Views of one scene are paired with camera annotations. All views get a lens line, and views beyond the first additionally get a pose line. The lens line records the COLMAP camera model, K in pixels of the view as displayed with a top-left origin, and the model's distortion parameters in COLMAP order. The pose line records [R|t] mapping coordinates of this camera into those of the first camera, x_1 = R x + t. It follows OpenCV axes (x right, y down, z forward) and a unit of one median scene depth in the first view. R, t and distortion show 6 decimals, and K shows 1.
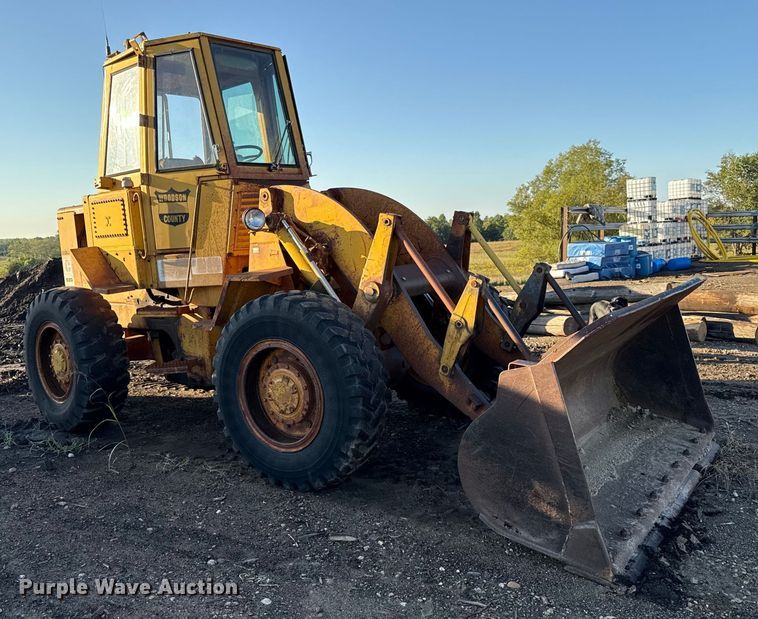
lens RADIAL K [[679.3, 0, 347.9], [0, 679.3, 314.4], [0, 0, 1]] dist [0.121218, -0.008091]
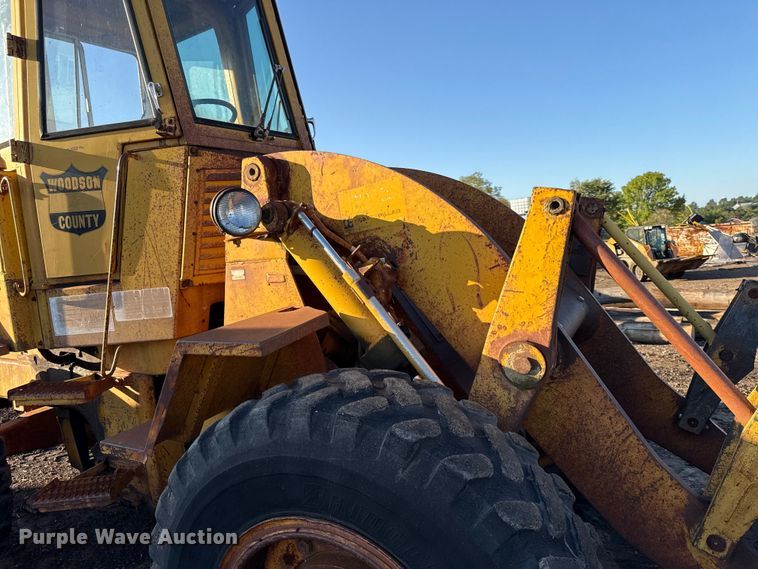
lens RADIAL K [[530.7, 0, 379.0], [0, 530.7, 284.5], [0, 0, 1]] dist [0.061691, -0.080290]
pose [[0.985470, -0.039108, 0.165283, -0.093114], [0.046601, 0.998043, -0.041703, -0.062540], [-0.163329, 0.048800, 0.985364, 0.560612]]
